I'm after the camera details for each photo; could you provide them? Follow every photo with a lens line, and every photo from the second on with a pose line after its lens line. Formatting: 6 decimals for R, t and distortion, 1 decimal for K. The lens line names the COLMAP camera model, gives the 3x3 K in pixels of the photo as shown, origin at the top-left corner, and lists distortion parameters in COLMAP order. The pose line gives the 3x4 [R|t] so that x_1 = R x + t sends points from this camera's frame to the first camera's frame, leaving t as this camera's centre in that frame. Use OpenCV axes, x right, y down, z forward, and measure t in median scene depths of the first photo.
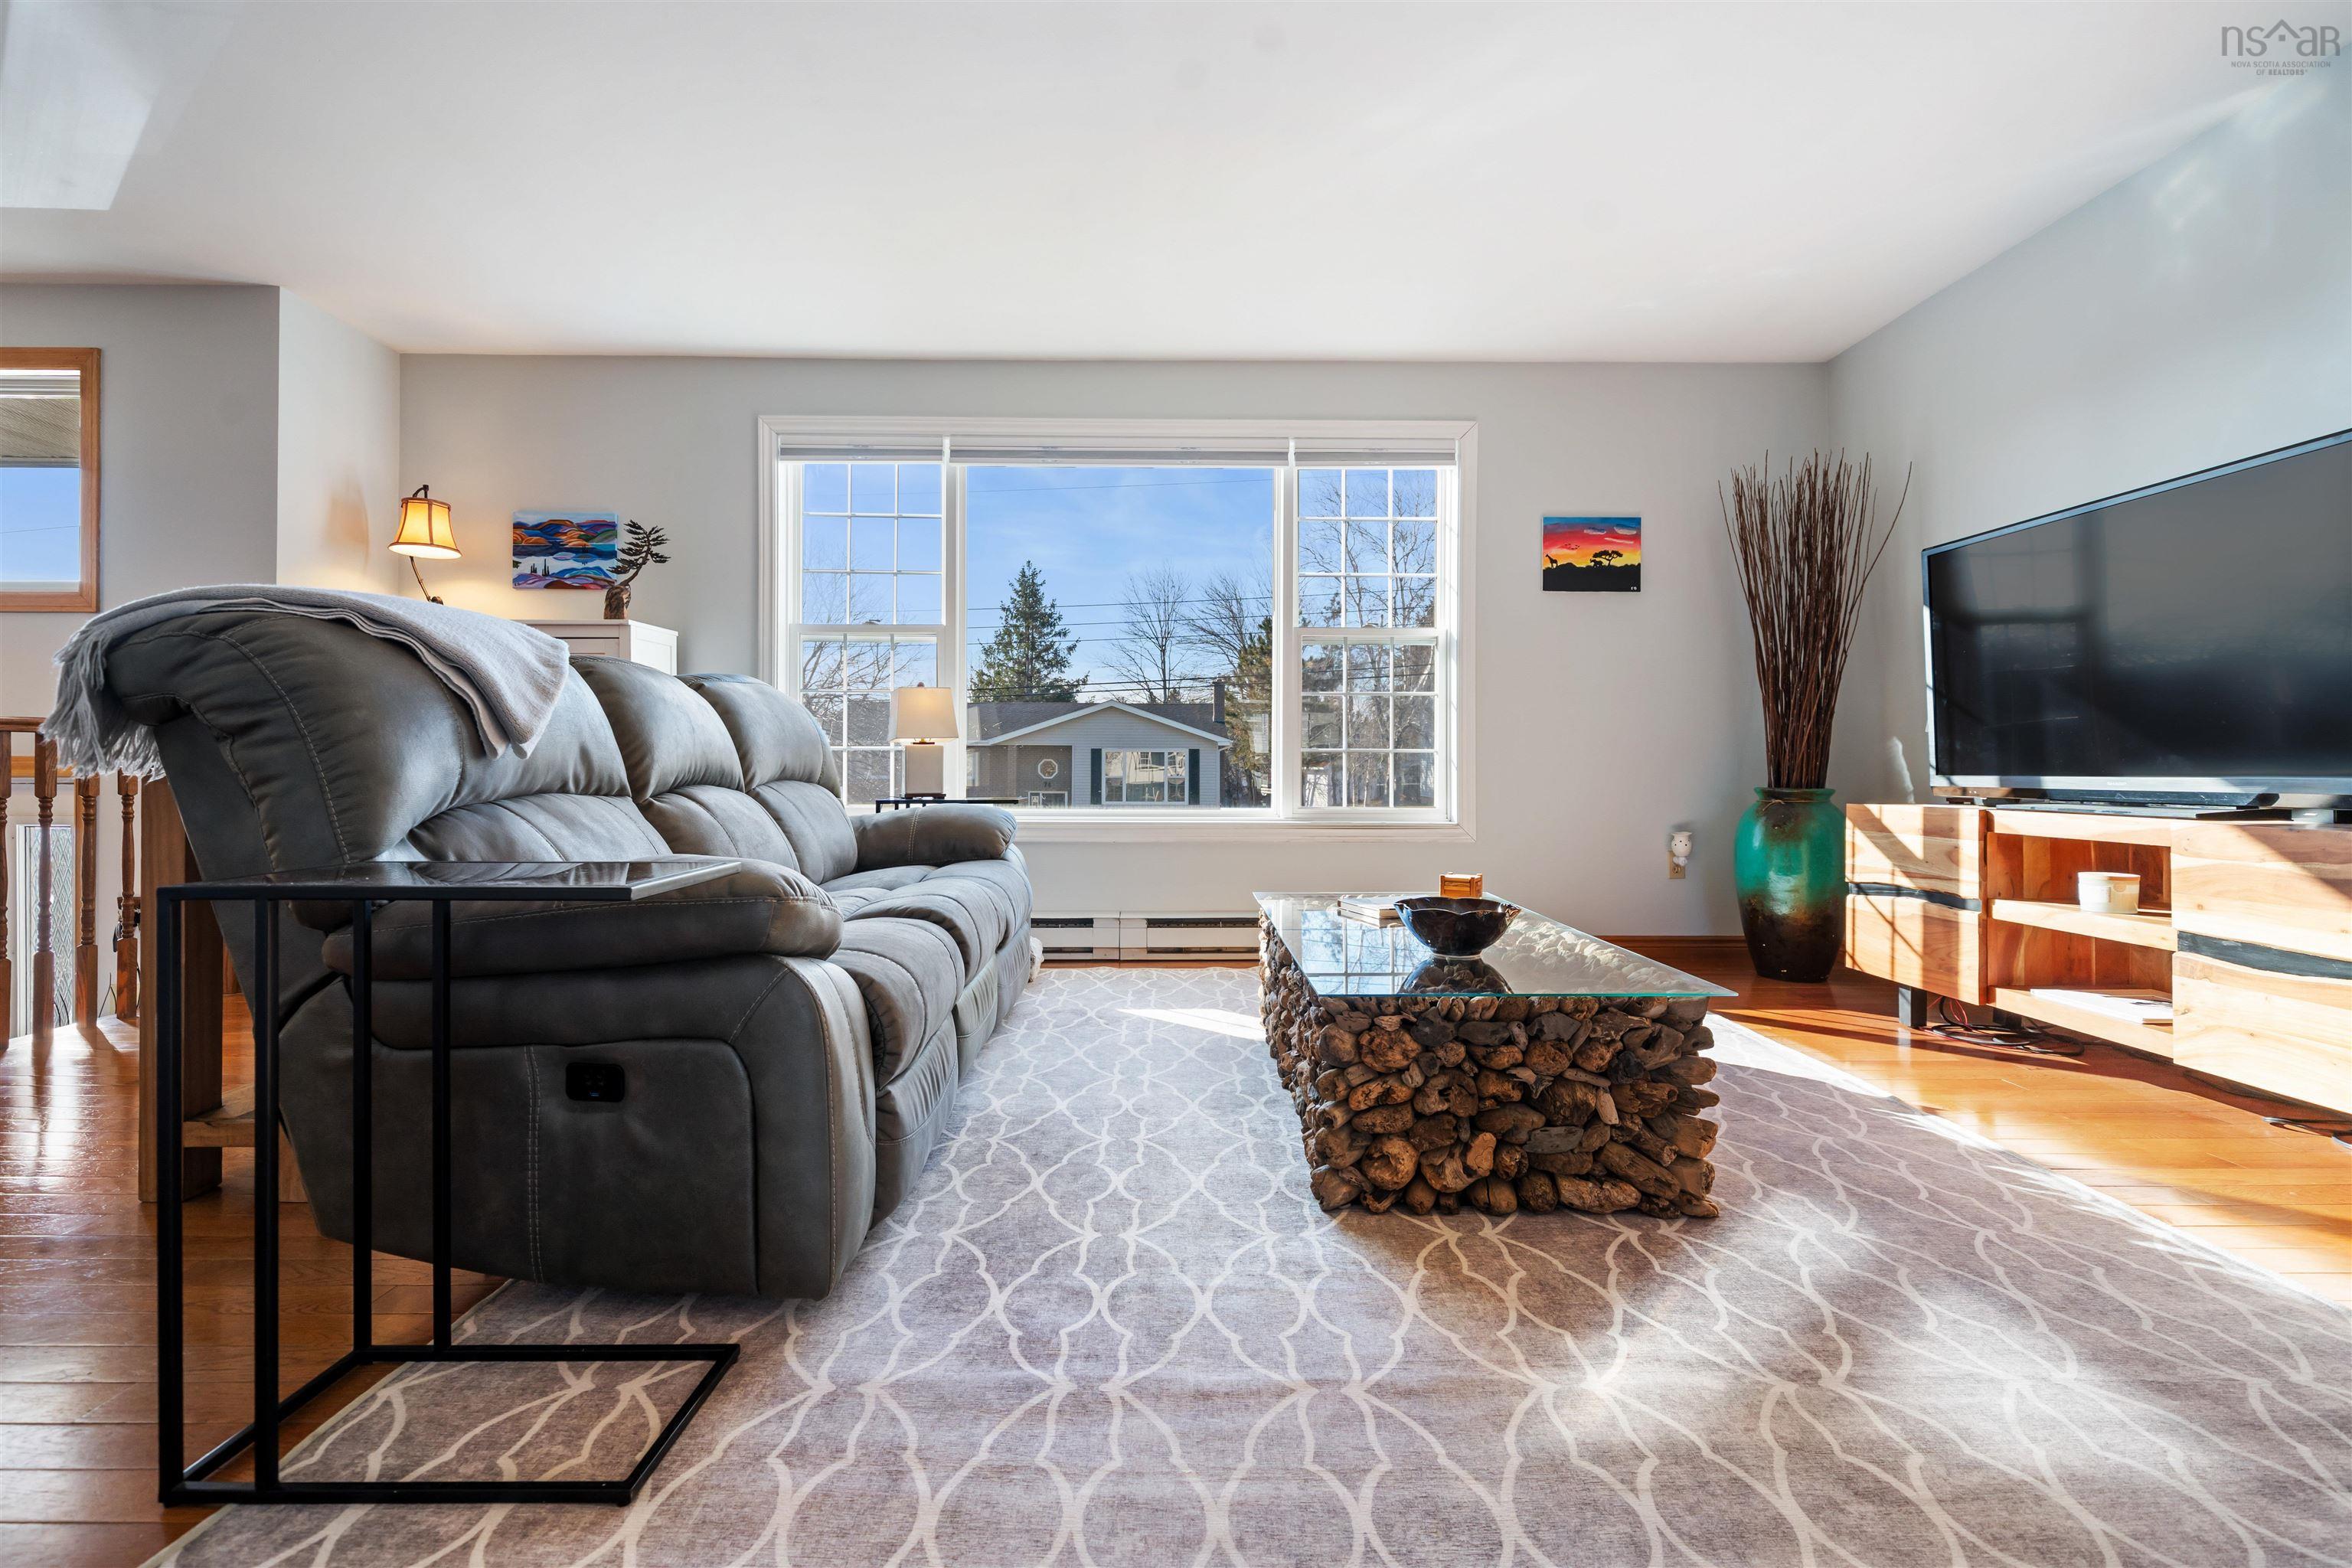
lens RADIAL K [[1048.9, 0, 1181.0], [0, 1048.9, 766.0], [0, 0, 1]] dist [-0.001083, 0.001081]
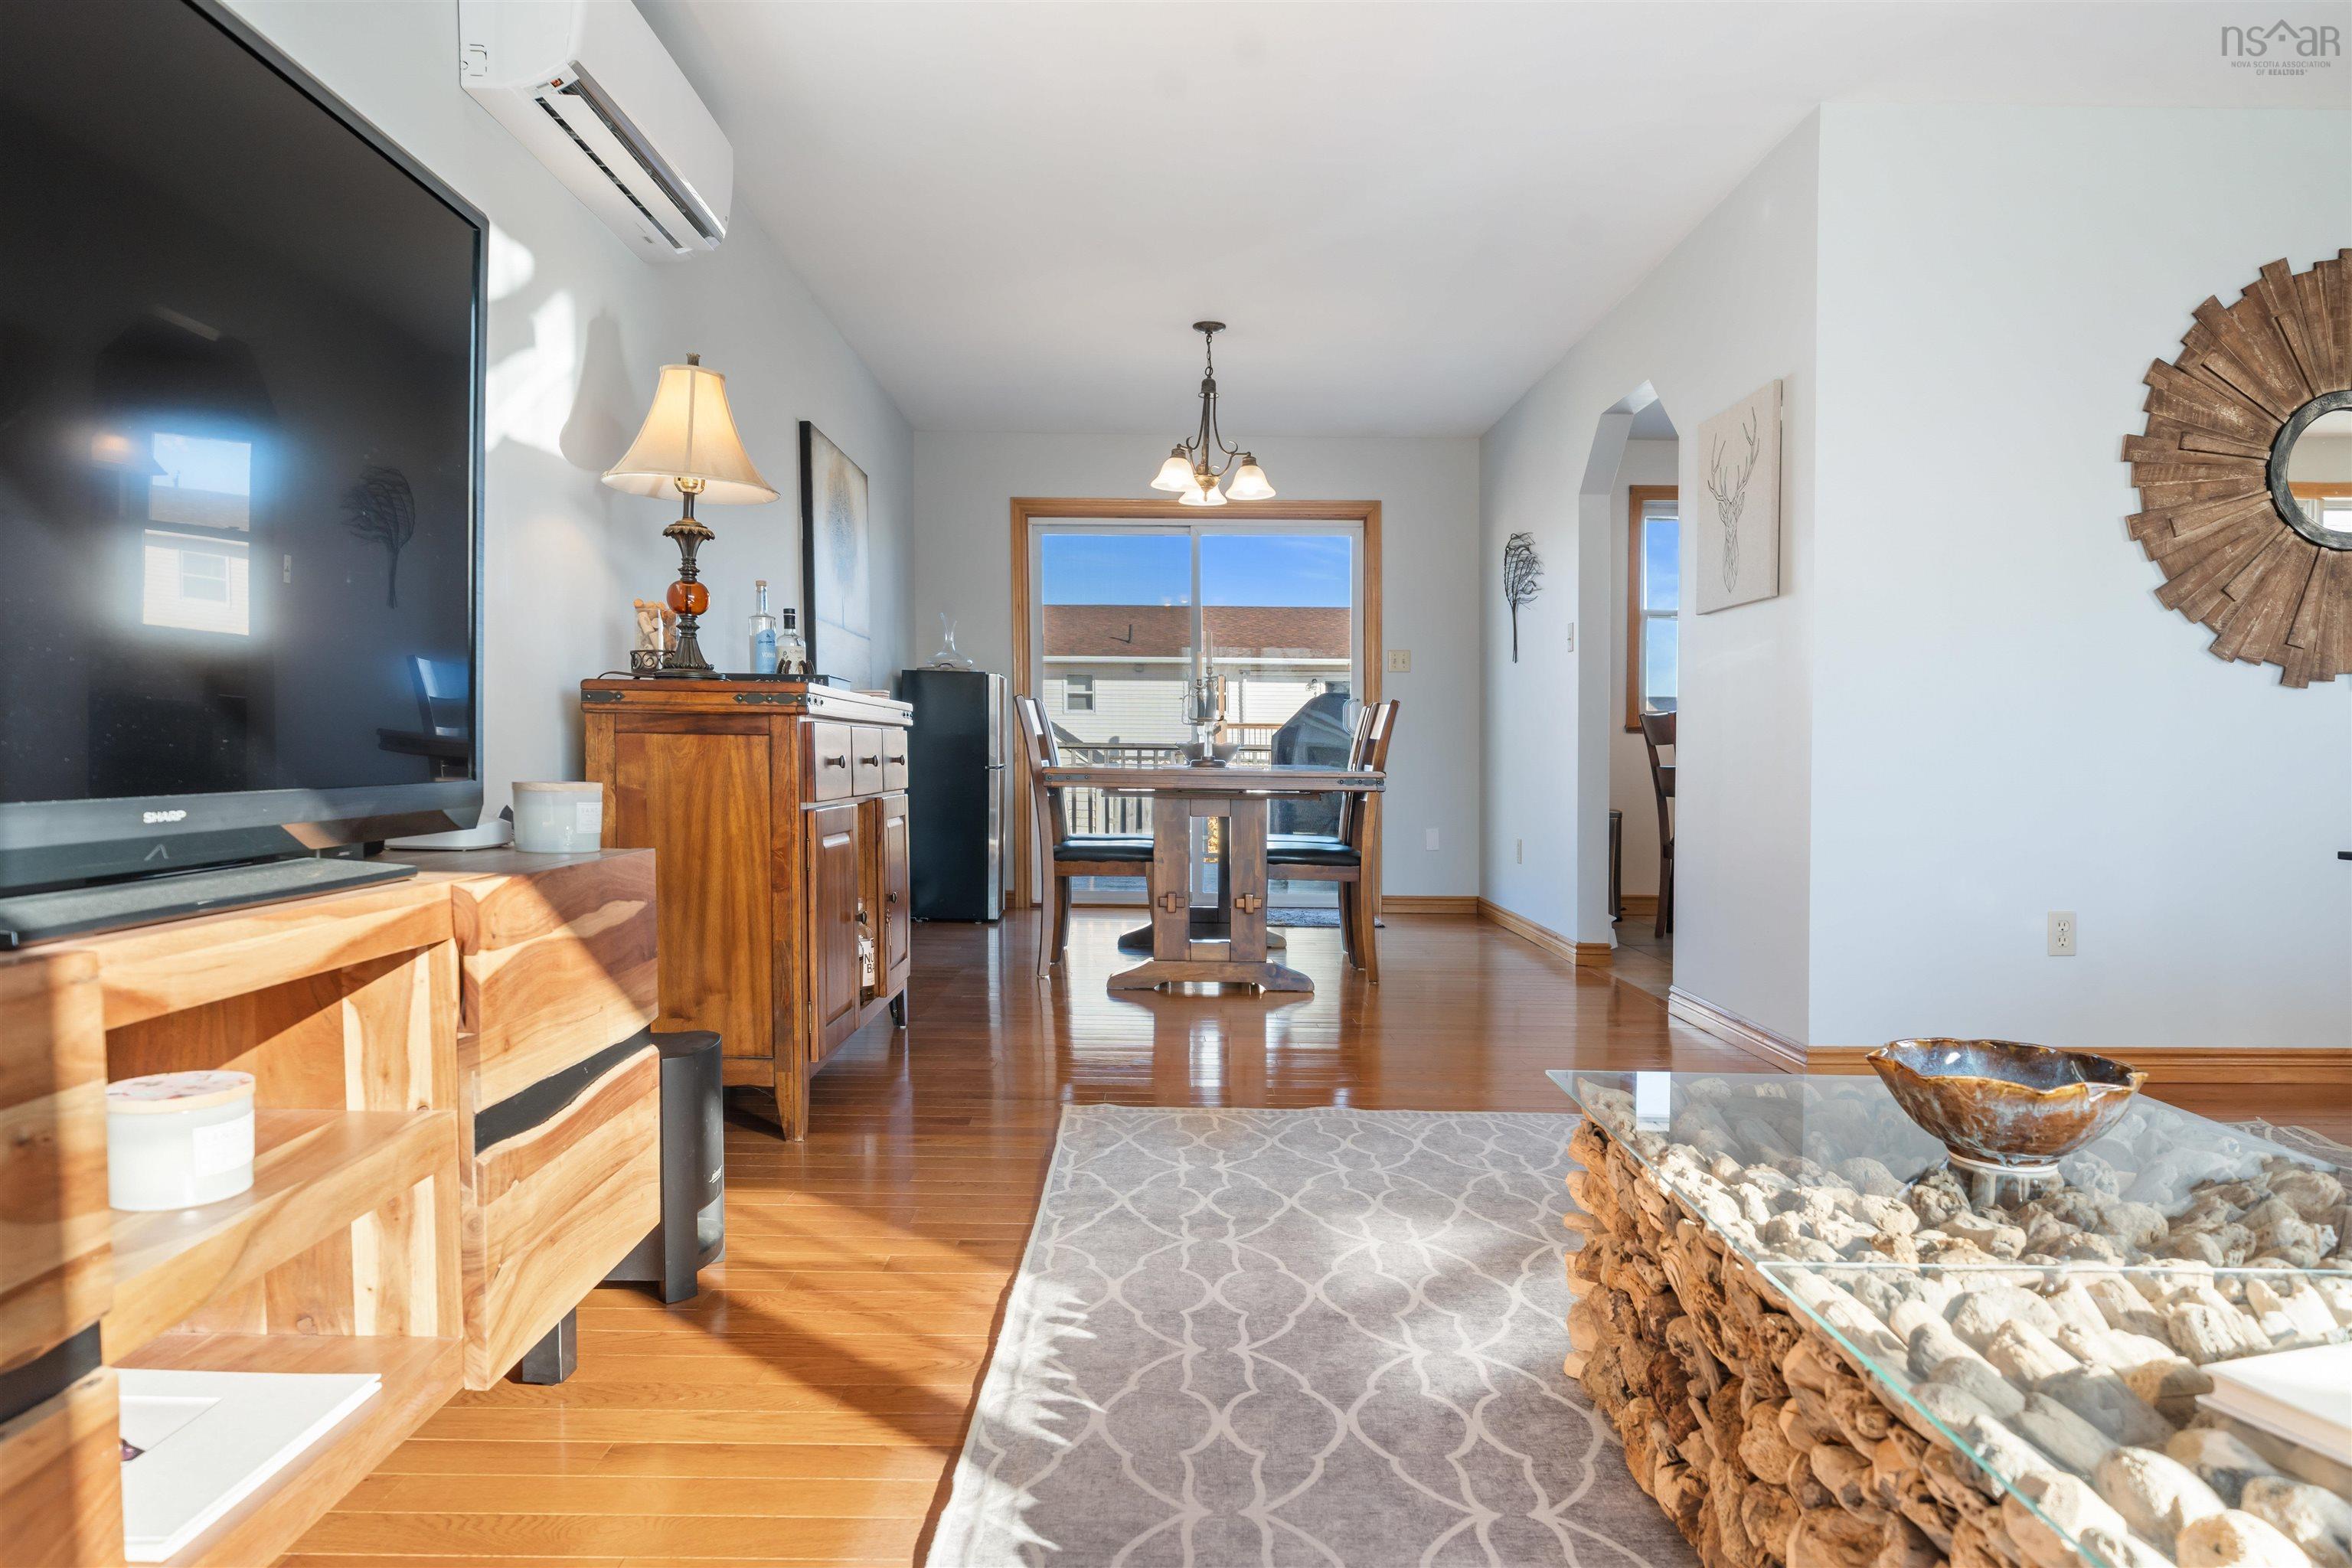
lens RADIAL K [[1492.9, 0, 1157.1], [0, 1492.9, 821.2], [0, 0, 1]] dist [0.004312, 0.000607]
pose [[-0.999685, -0.012294, 0.021901, 0.464622], [-0.011267, 0.998857, 0.046449, -0.005622], [-0.022447, 0.046187, -0.998681, 1.212943]]
